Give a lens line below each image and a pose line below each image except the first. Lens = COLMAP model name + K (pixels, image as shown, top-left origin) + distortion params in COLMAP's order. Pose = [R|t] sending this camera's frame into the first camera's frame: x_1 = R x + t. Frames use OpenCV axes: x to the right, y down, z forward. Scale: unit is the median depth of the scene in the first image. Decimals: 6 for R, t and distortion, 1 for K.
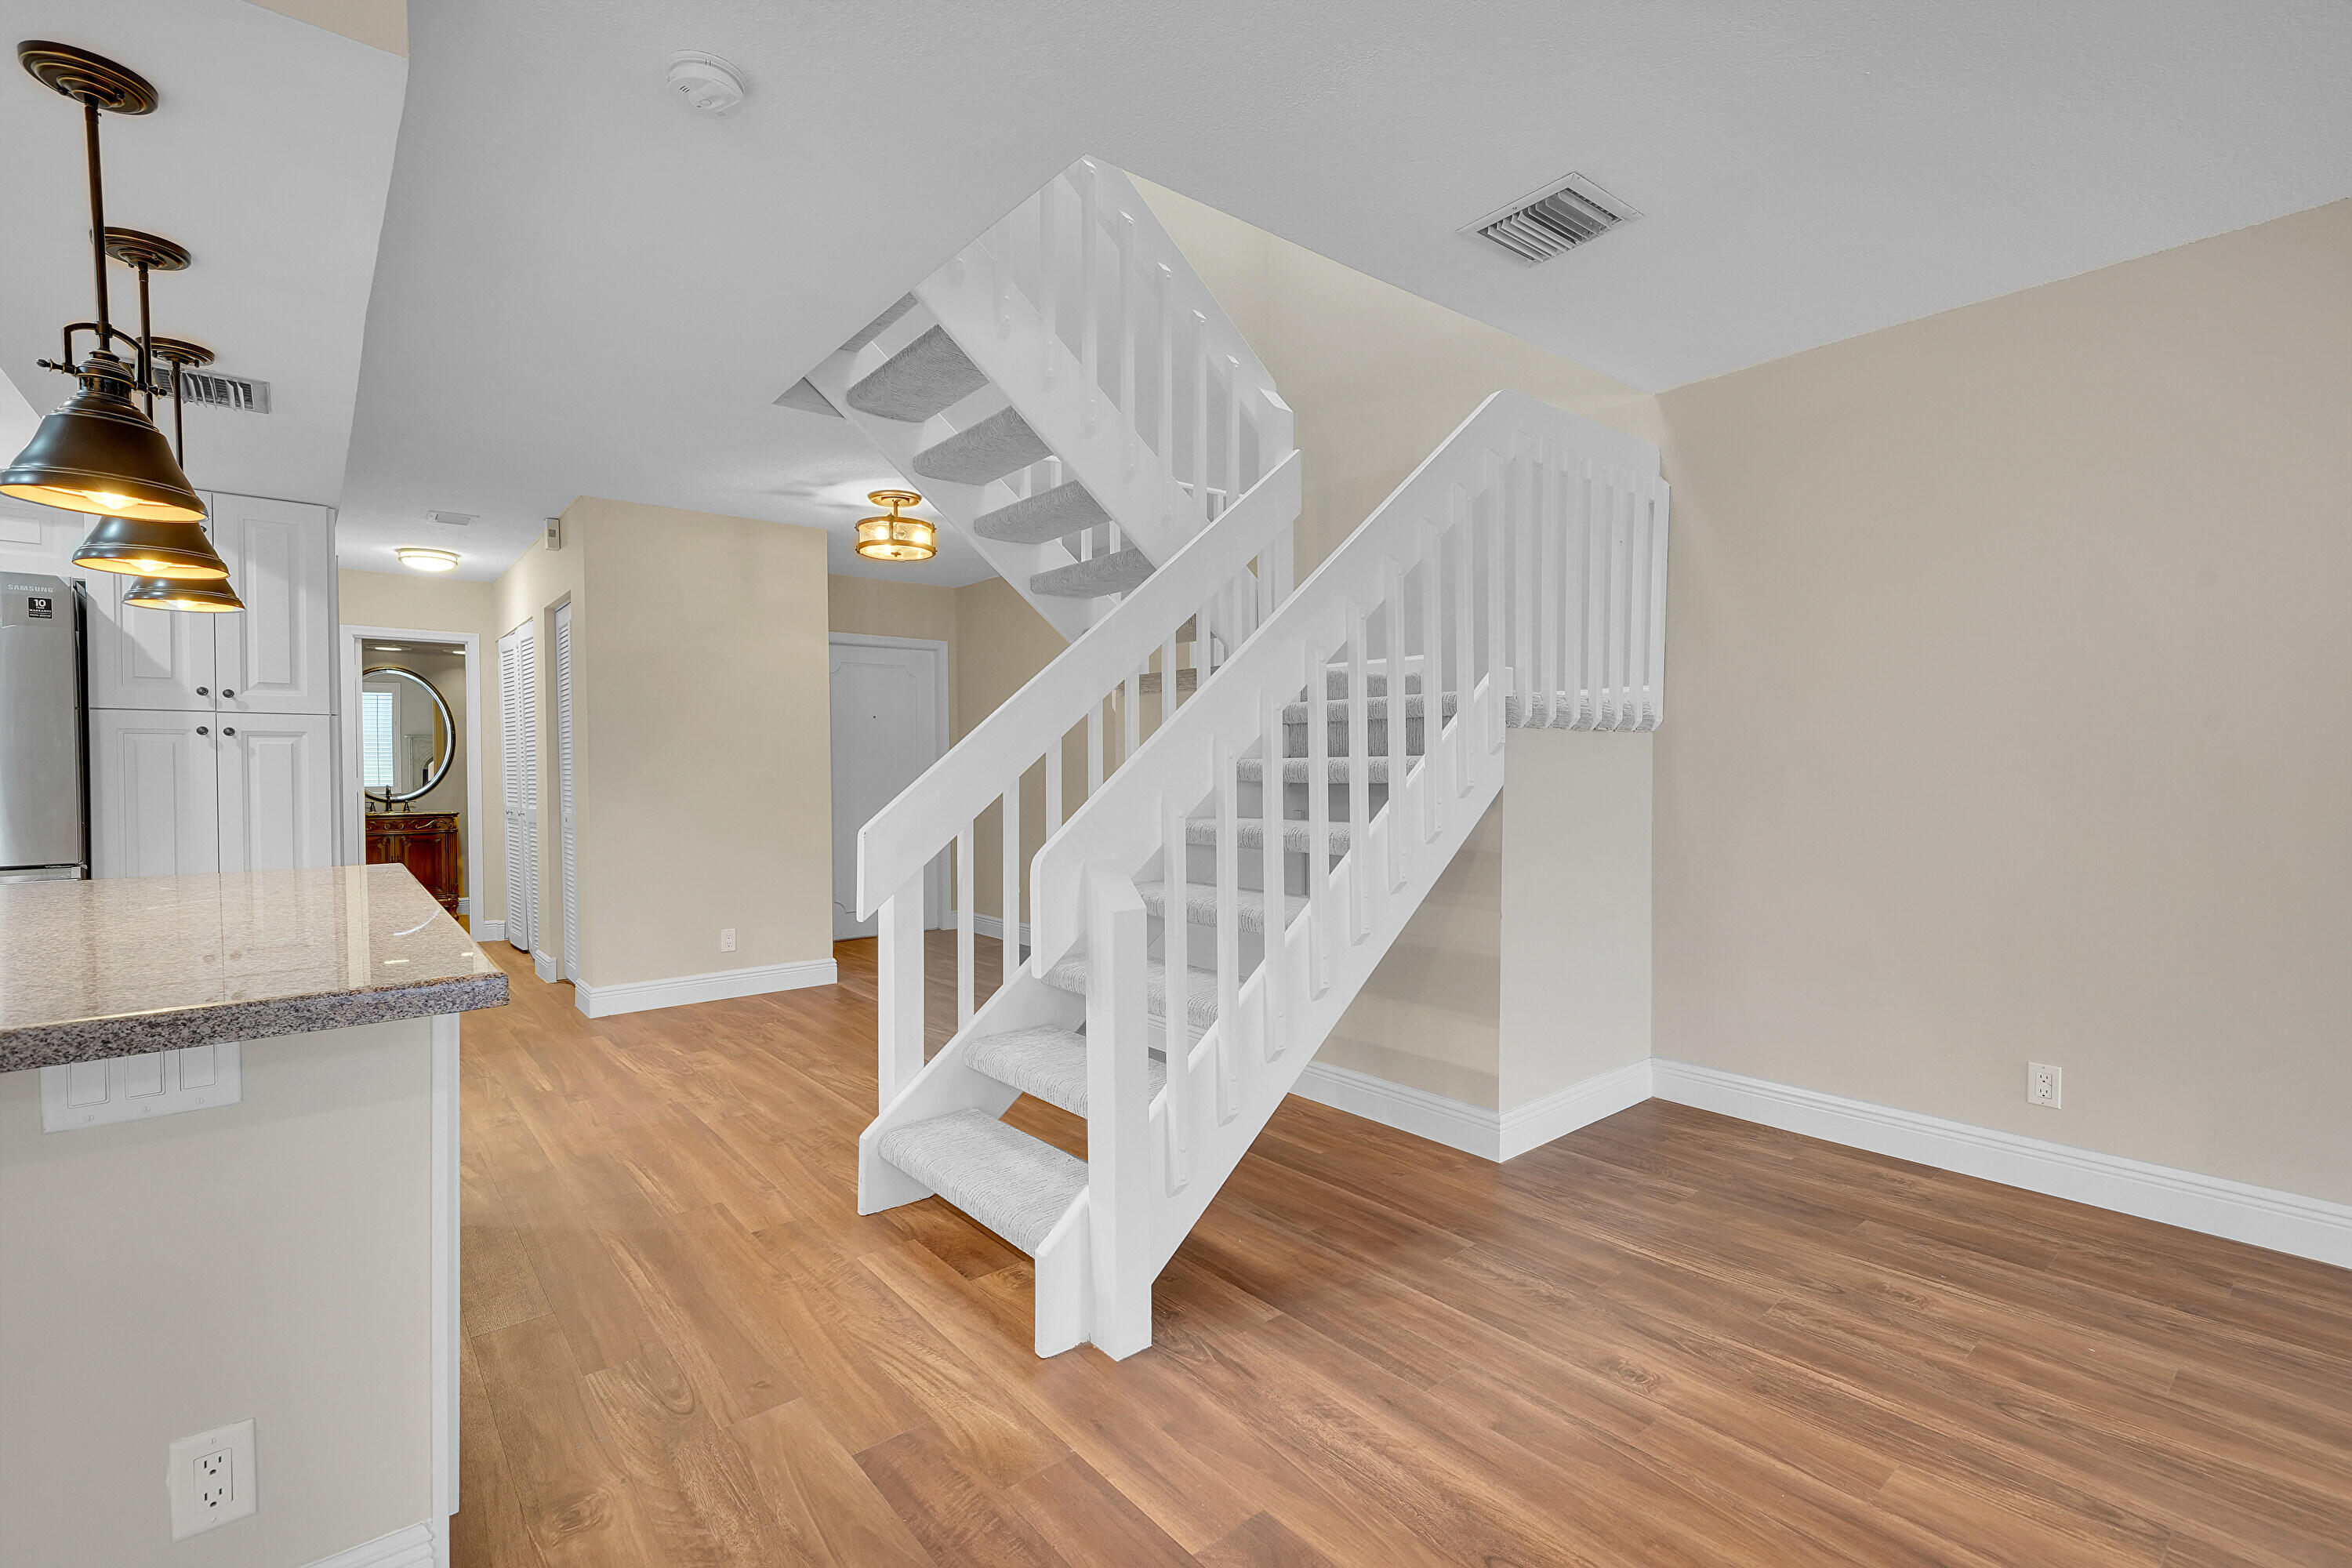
lens RADIAL K [[1043.4, 0, 1185.1], [0, 1043.4, 783.4], [0, 0, 1]] dist [0.009526, 0.001328]
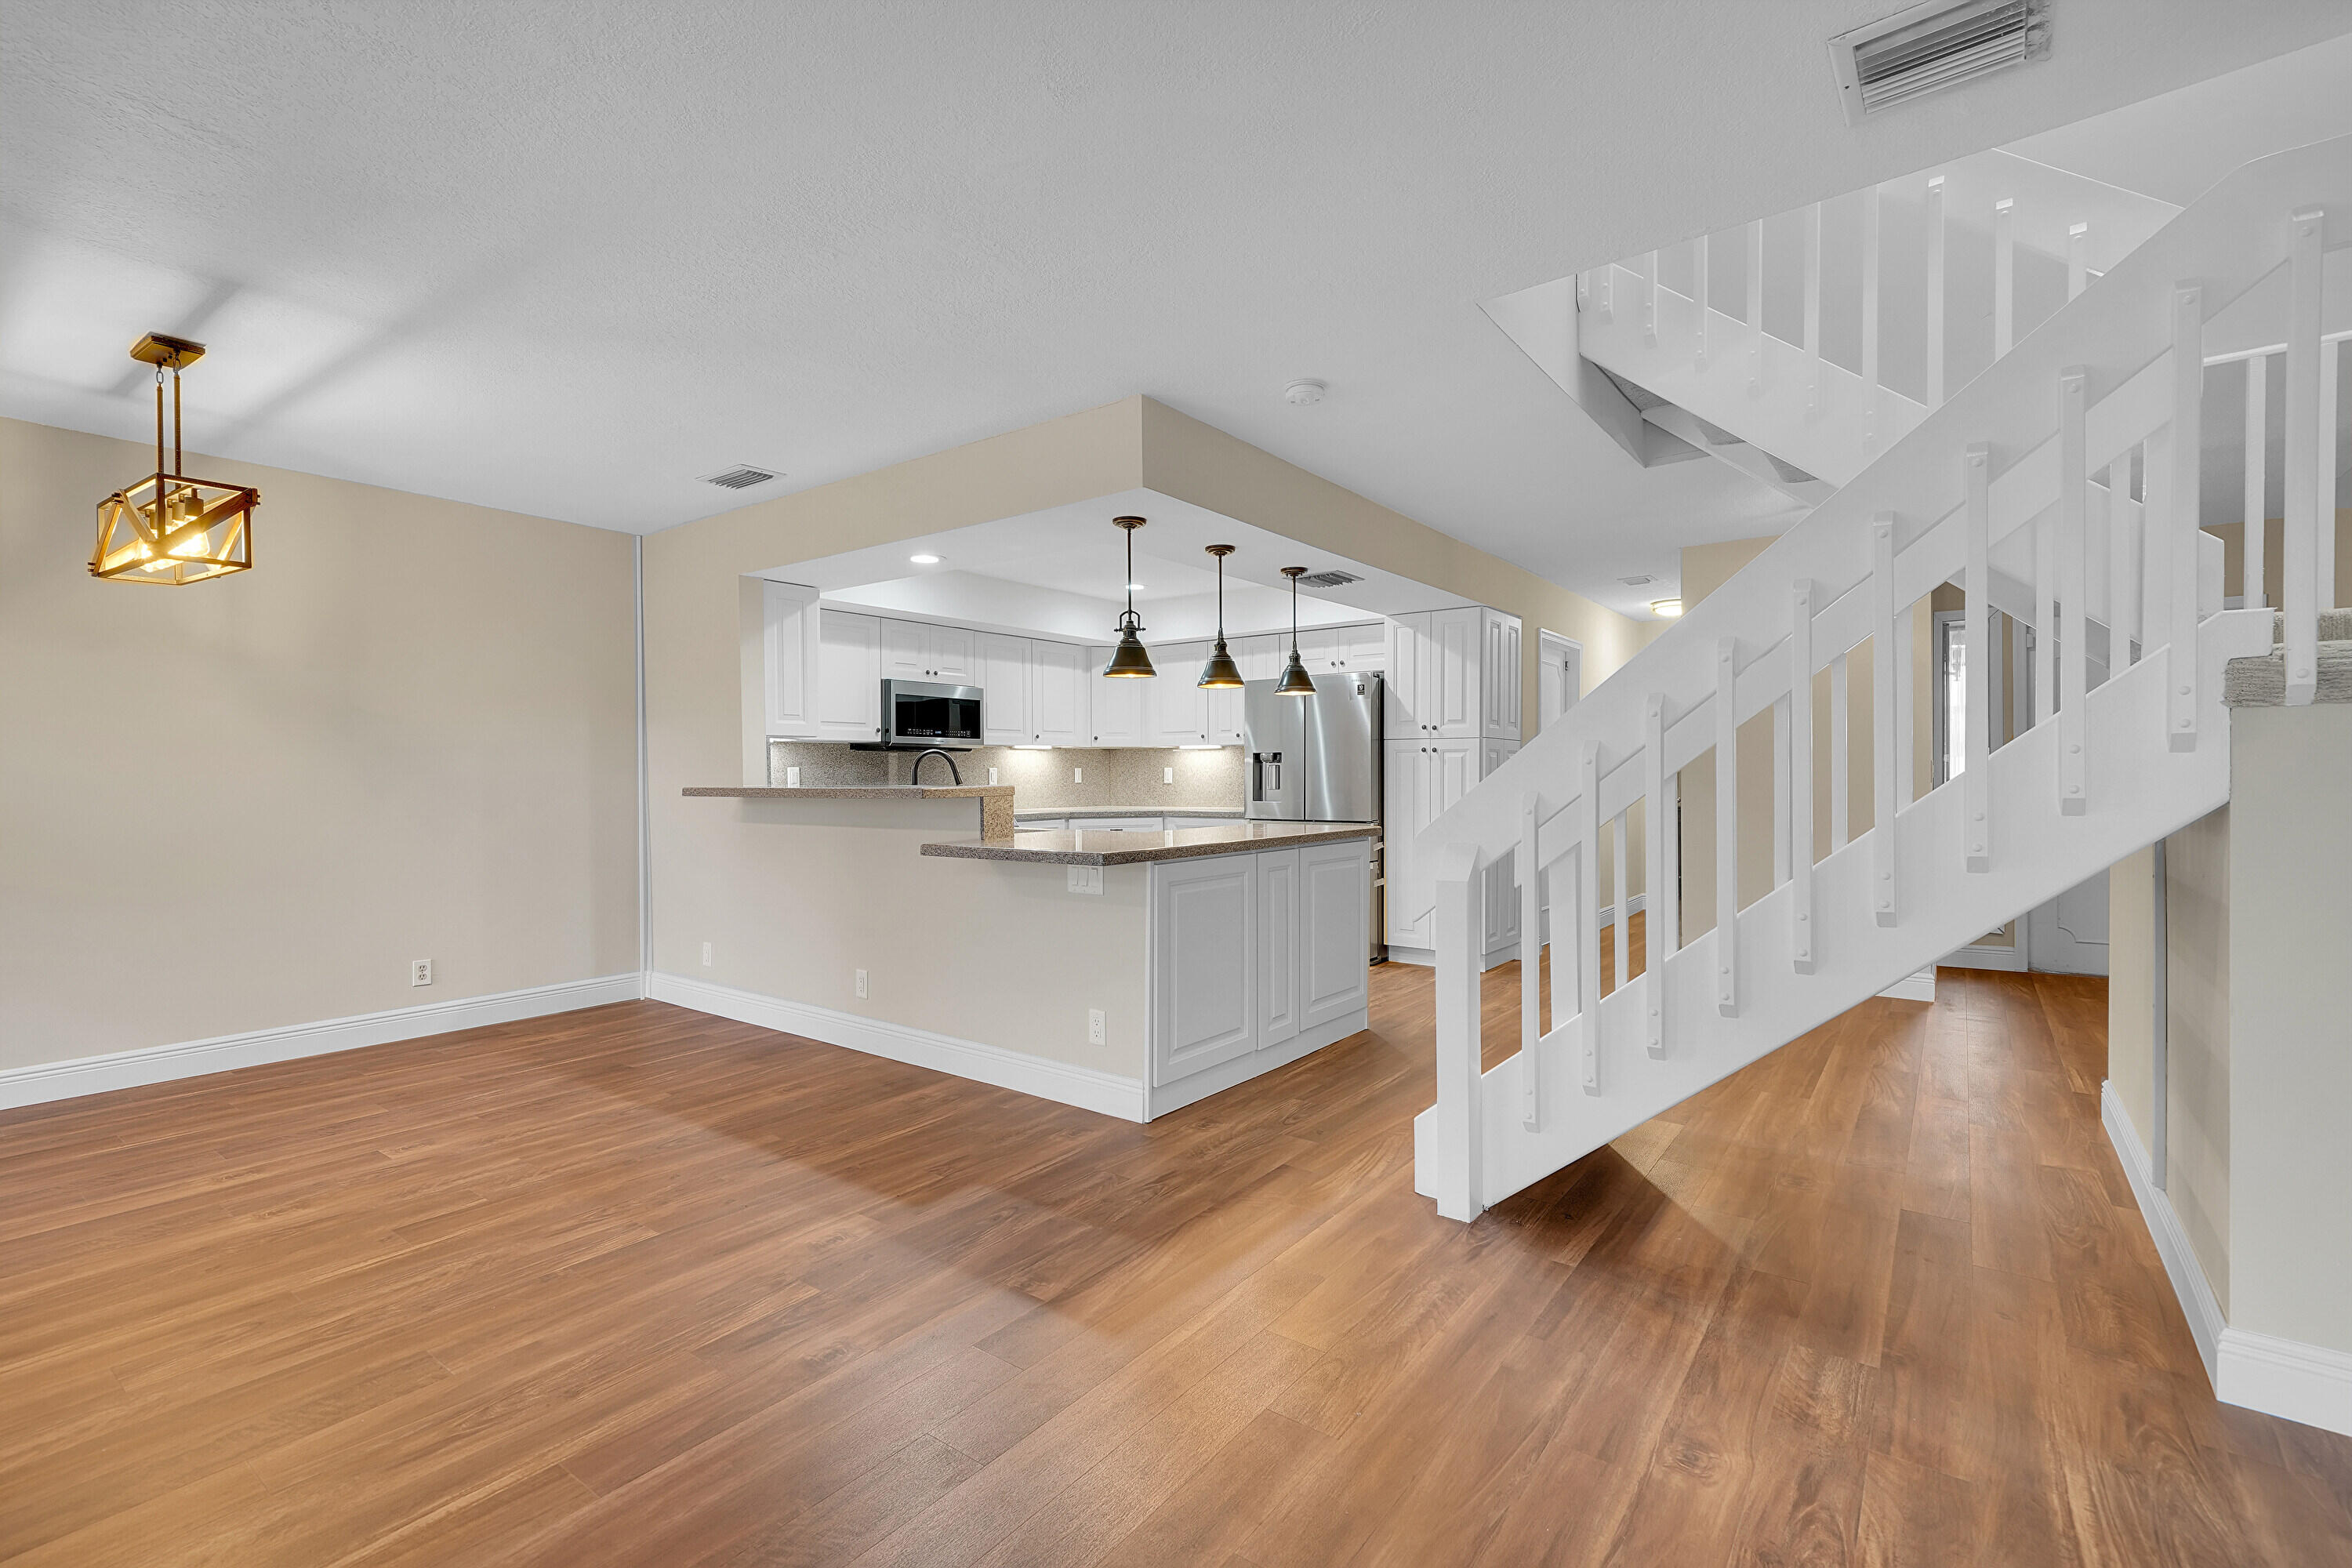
lens RADIAL K [[1043.4, 0, 1179.4], [0, 1043.4, 778.9], [0, 0, 1]] dist [0.009526, 0.001328]
pose [[0.234242, 0.007810, -0.972147, 0.810560], [-0.012130, 0.999913, 0.005111, -0.007313], [0.972103, 0.010595, 0.234316, 0.249878]]
